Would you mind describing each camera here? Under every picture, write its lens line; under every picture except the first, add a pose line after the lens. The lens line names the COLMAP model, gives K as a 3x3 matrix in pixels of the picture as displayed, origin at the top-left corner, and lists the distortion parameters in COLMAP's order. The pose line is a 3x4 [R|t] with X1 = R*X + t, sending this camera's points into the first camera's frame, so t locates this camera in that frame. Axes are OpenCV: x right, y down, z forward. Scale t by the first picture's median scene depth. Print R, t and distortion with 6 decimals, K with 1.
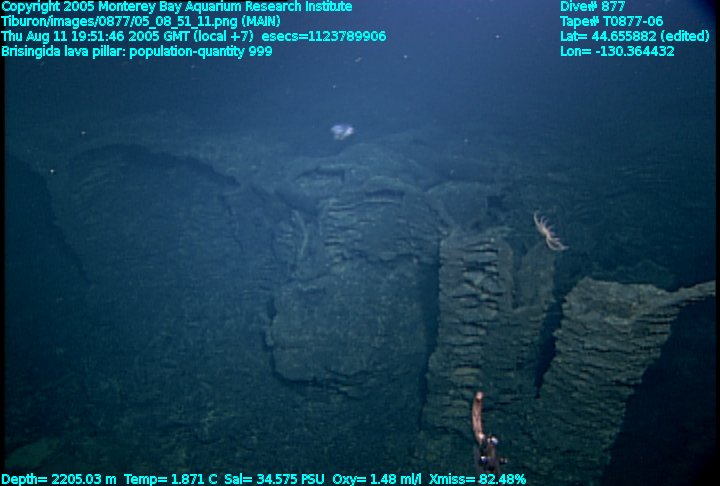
lens RADIAL K [[489.5, 0, 360.0], [0, 489.5, 243.0], [0, 0, 1]] dist [-0.087311, 0.118957]
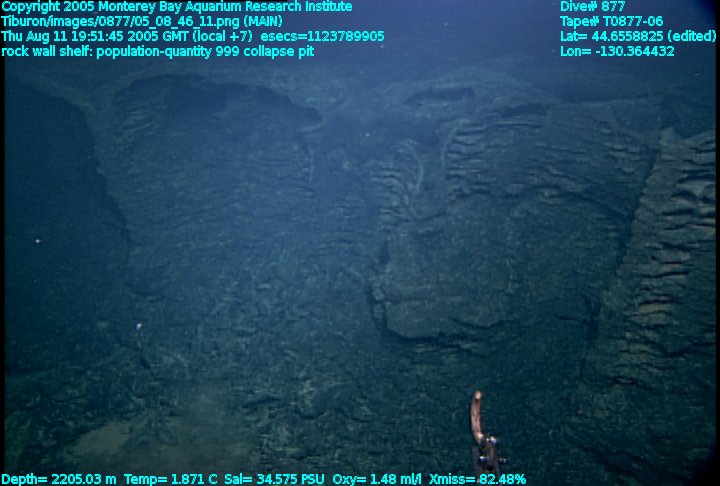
lens RADIAL K [[489.5, 0, 360.0], [0, 489.5, 243.0], [0, 0, 1]] dist [-0.087311, 0.118957]
pose [[0.997667, -0.036443, 0.057722, -0.265772], [0.034706, 0.998923, 0.030810, 0.084283], [-0.058783, -0.028735, 0.997857, 0.153034]]
